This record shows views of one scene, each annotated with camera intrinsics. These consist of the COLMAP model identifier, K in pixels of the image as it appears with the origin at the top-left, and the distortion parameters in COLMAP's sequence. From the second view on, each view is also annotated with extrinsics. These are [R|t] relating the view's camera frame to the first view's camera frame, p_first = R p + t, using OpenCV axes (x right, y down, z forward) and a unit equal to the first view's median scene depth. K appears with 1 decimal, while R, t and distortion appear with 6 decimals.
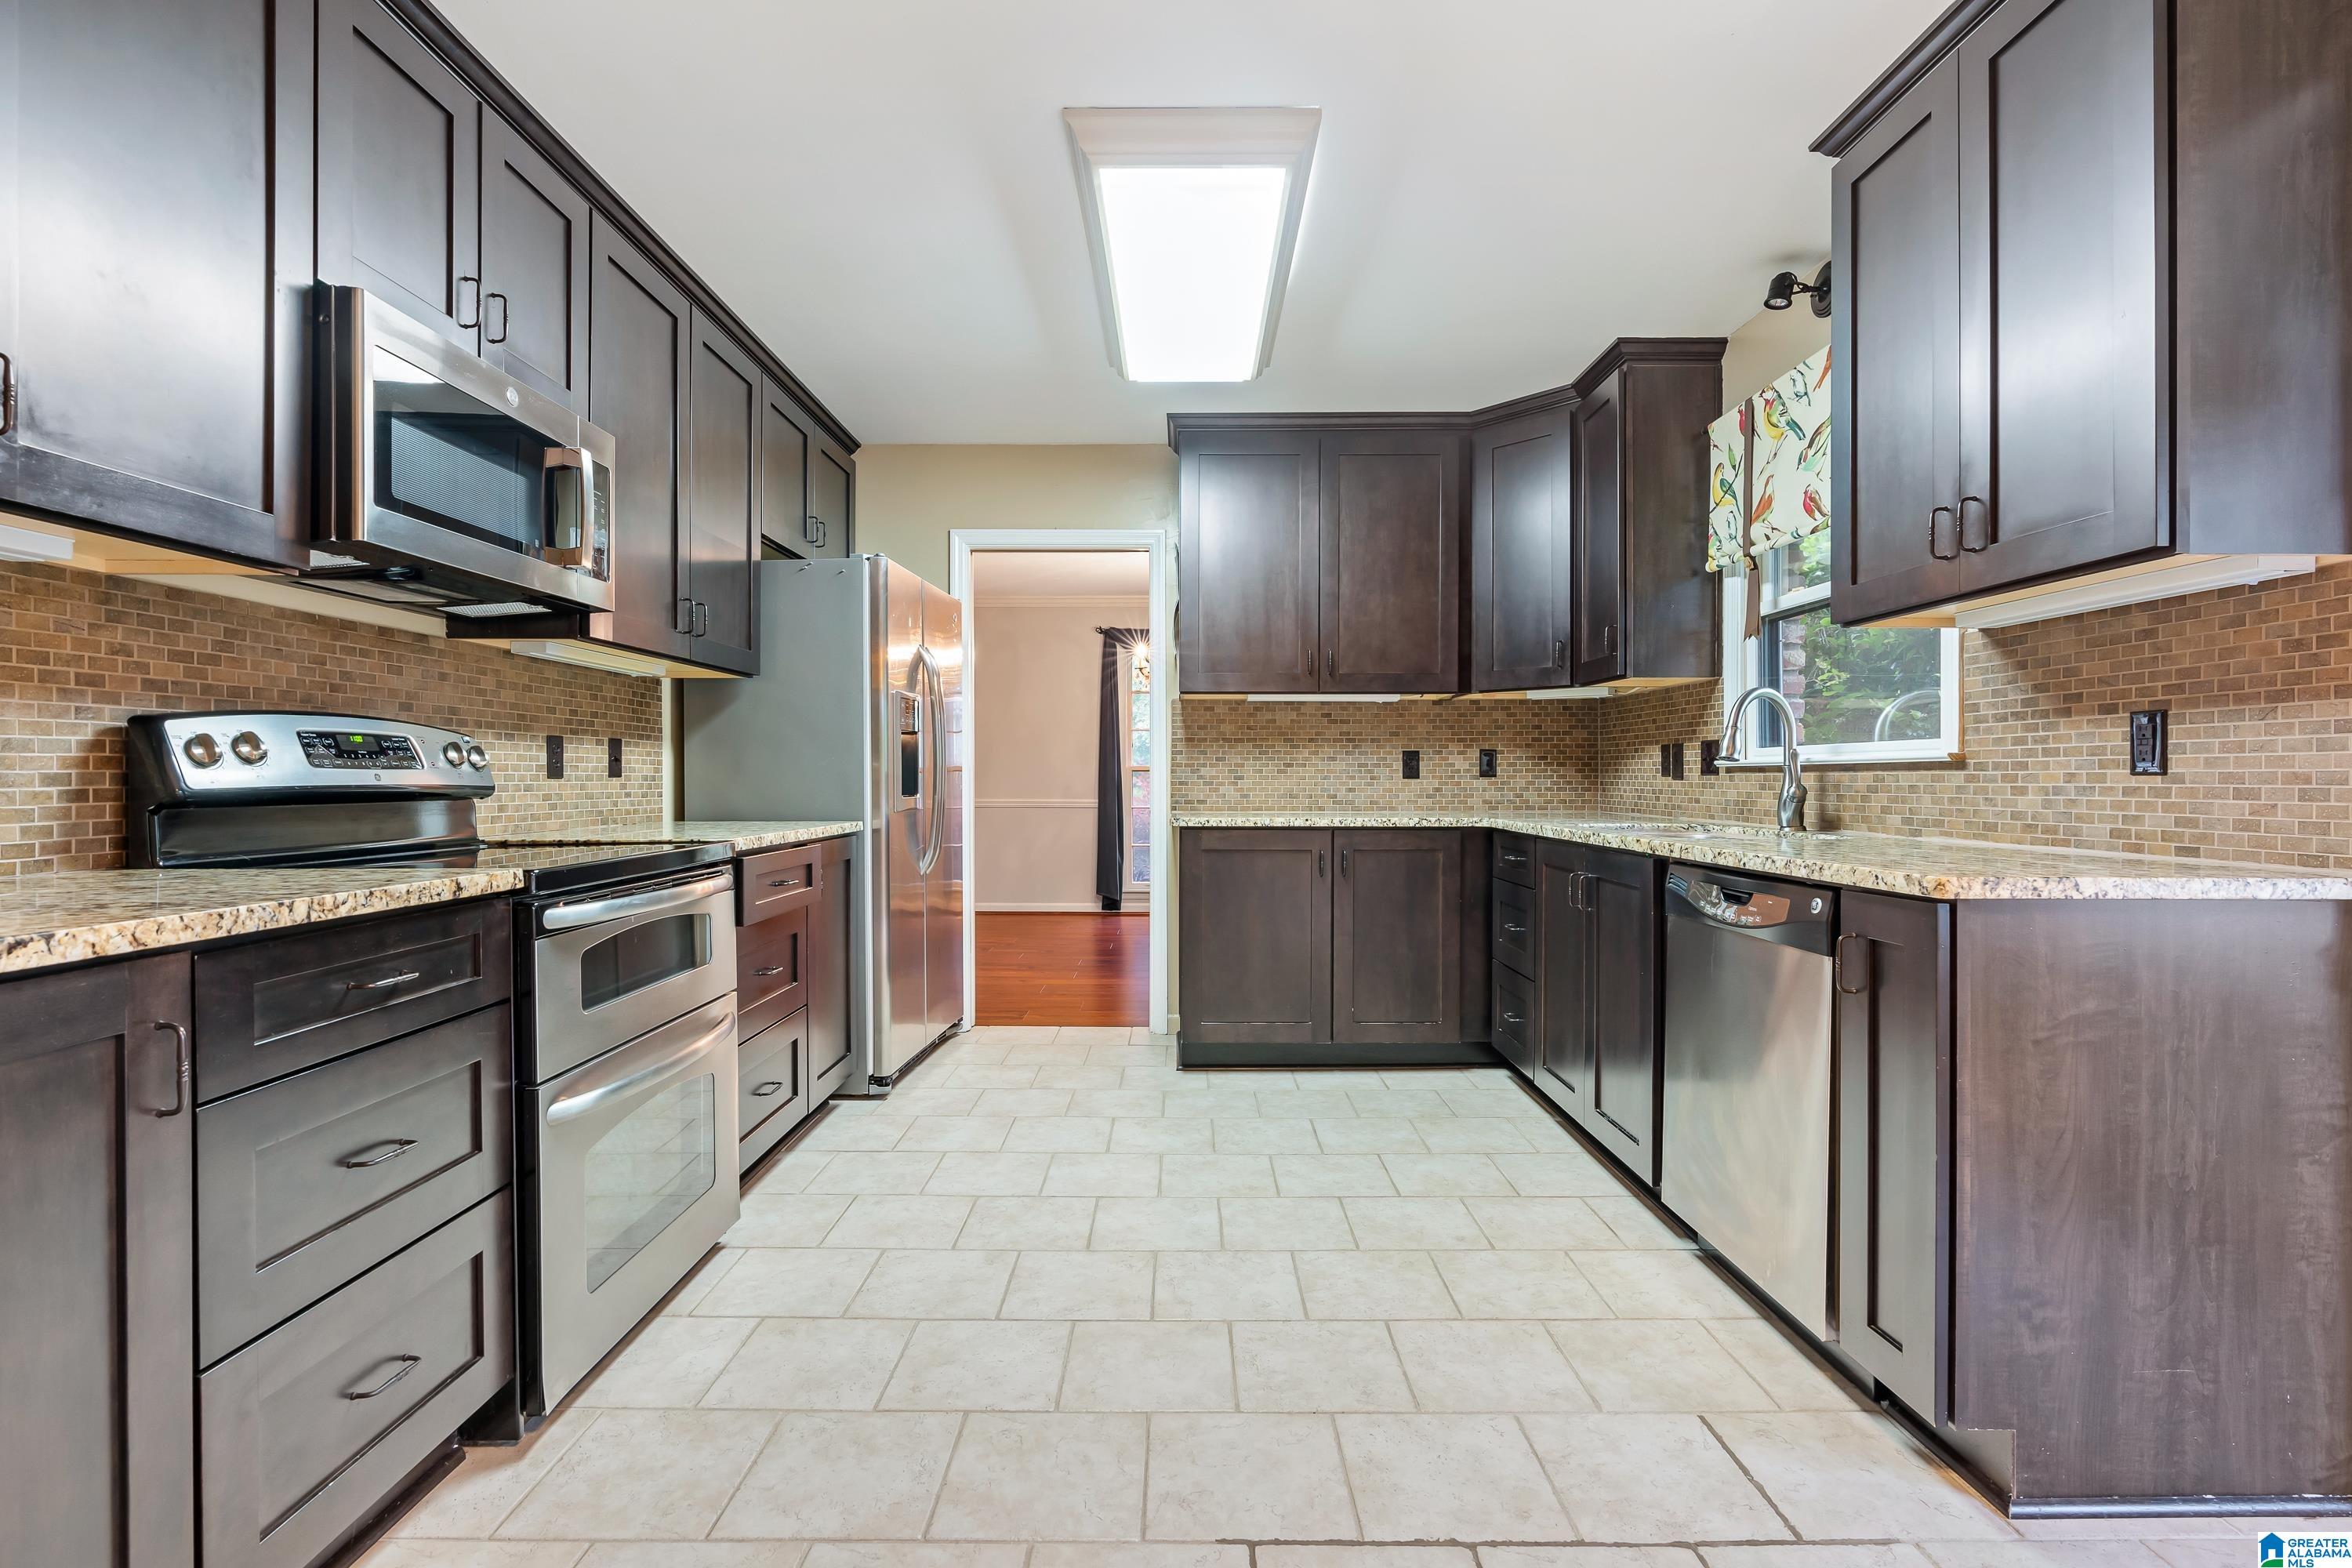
lens RADIAL K [[1070.3, 0, 1169.0], [0, 1070.3, 783.8], [0, 0, 1]] dist [-0.002529, 0.000361]
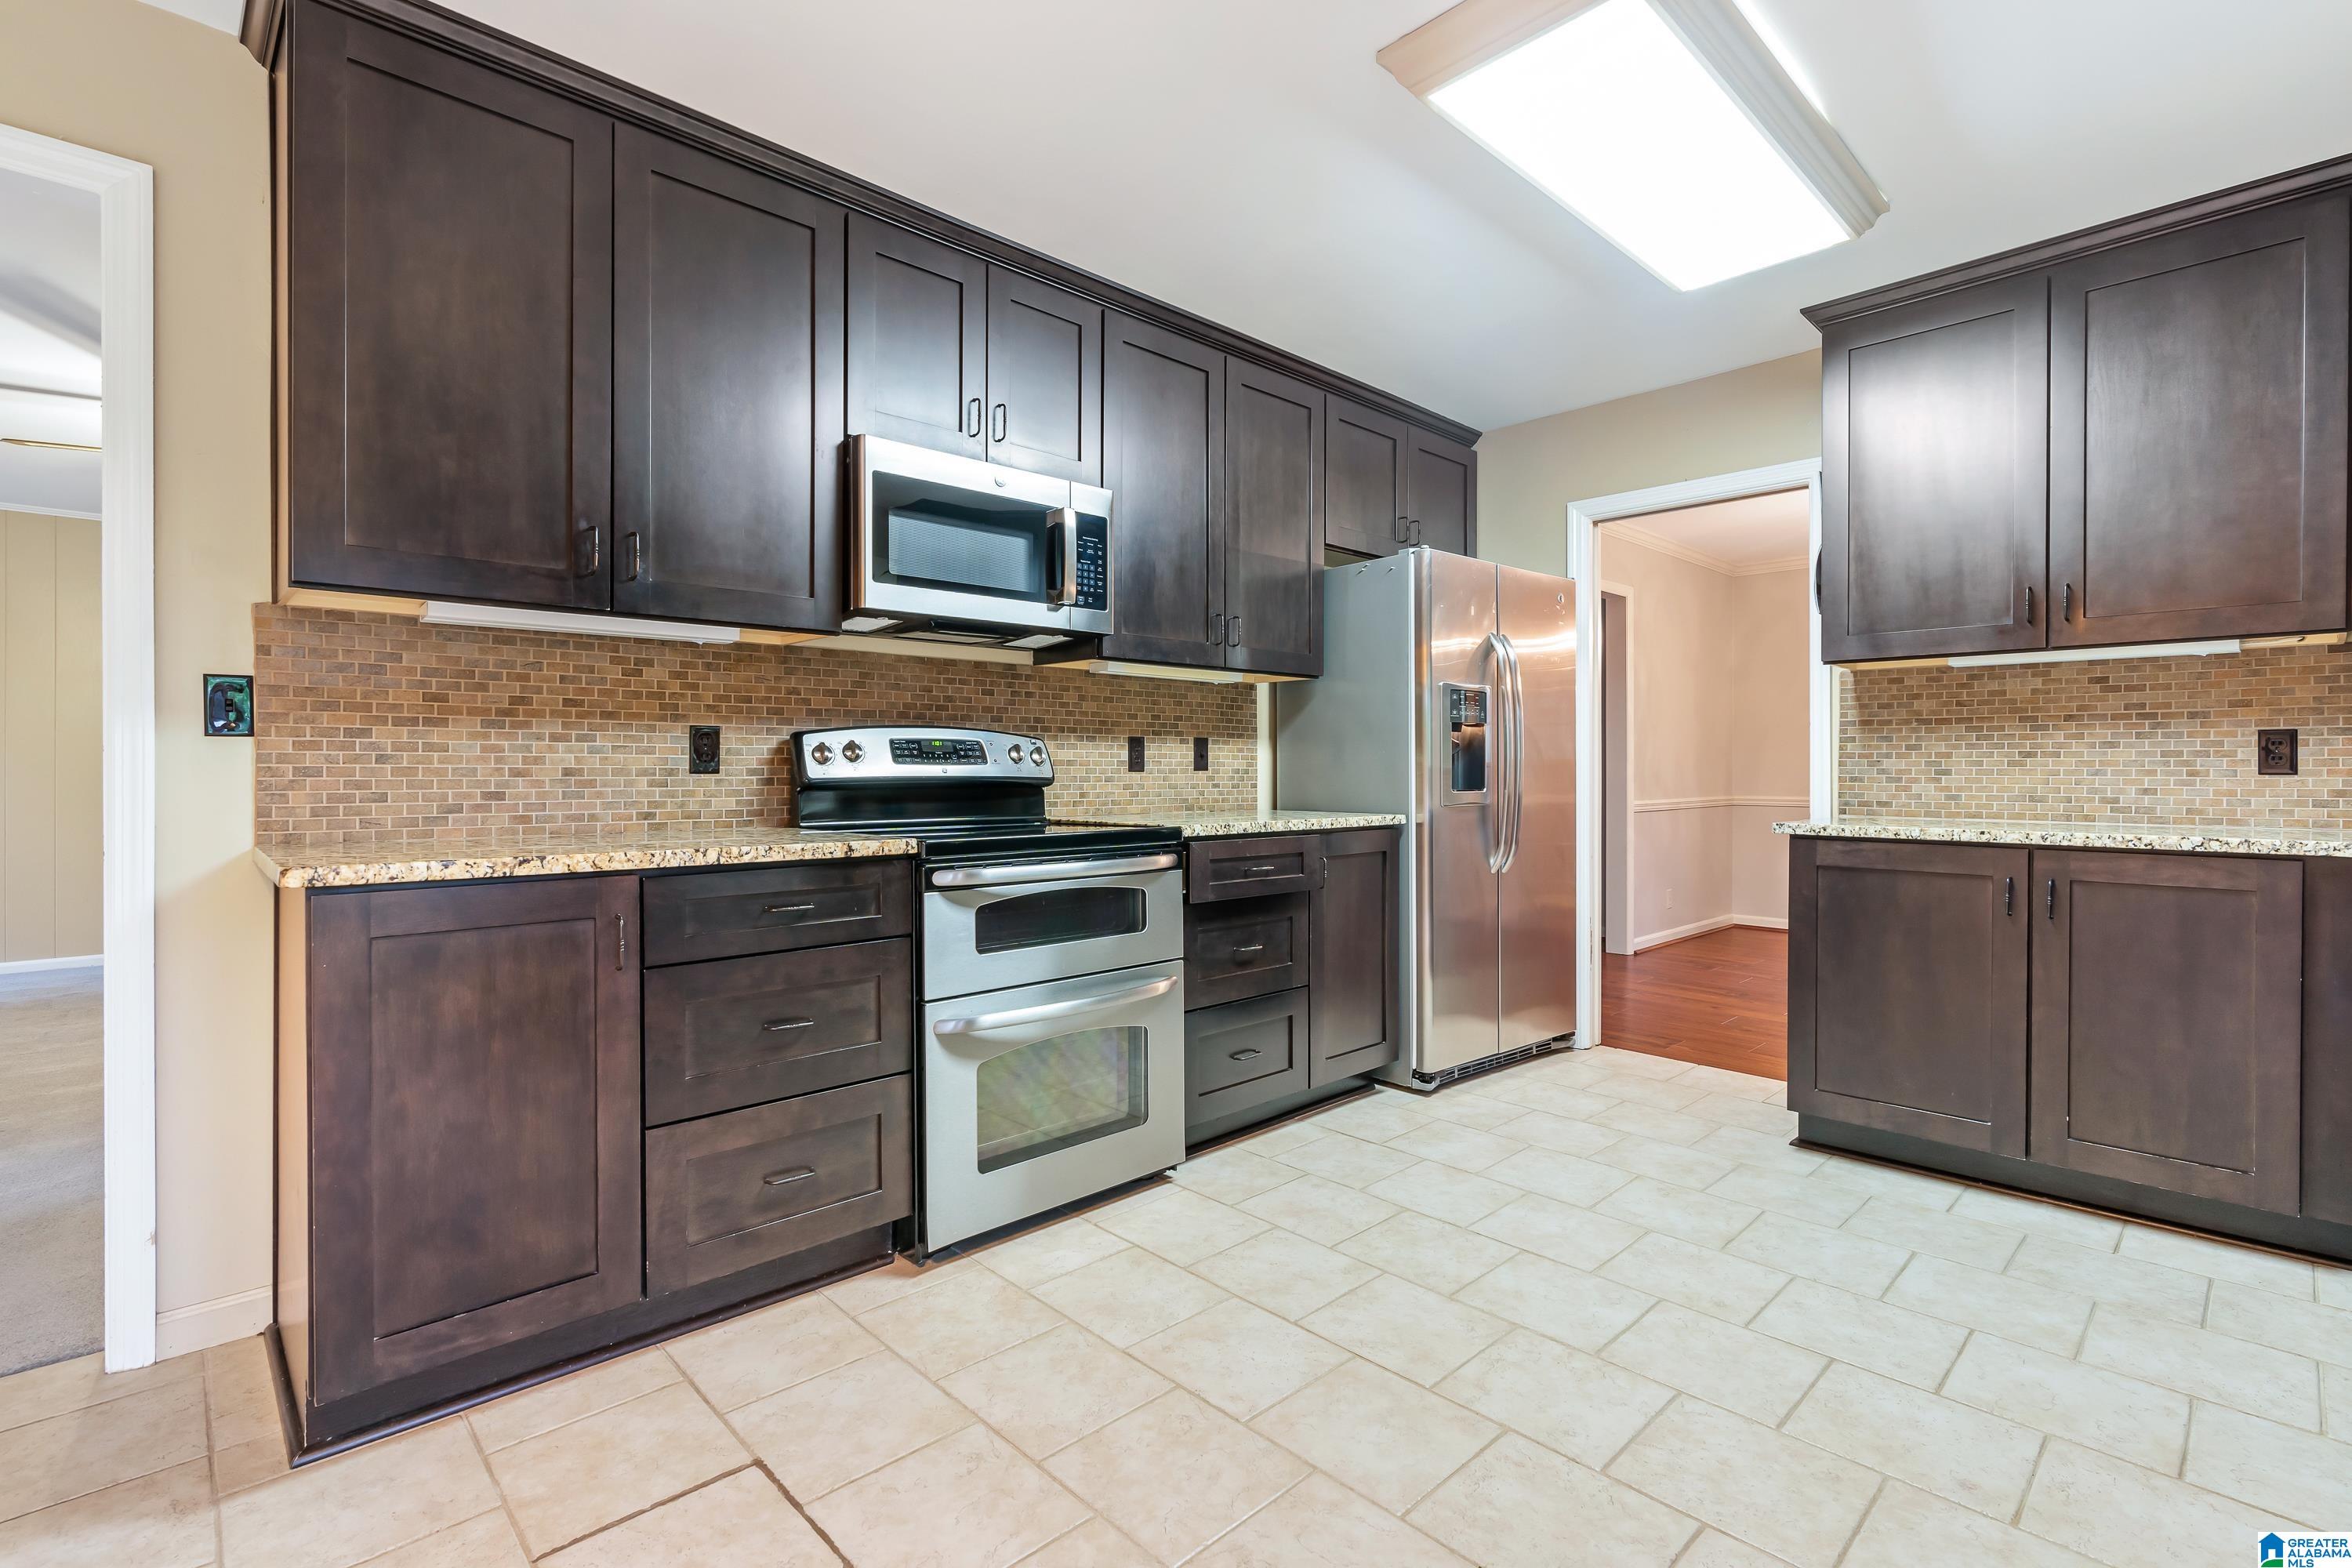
lens RADIAL K [[1069.0, 0, 1173.2], [0, 1069.0, 774.0], [0, 0, 1]] dist [-0.017890, 0.009957]
pose [[0.693256, 0.003797, -0.720682, 0.365261], [-0.005585, 0.999984, -0.000103, -0.002433], [0.720670, 0.004096, 0.693266, 0.188758]]
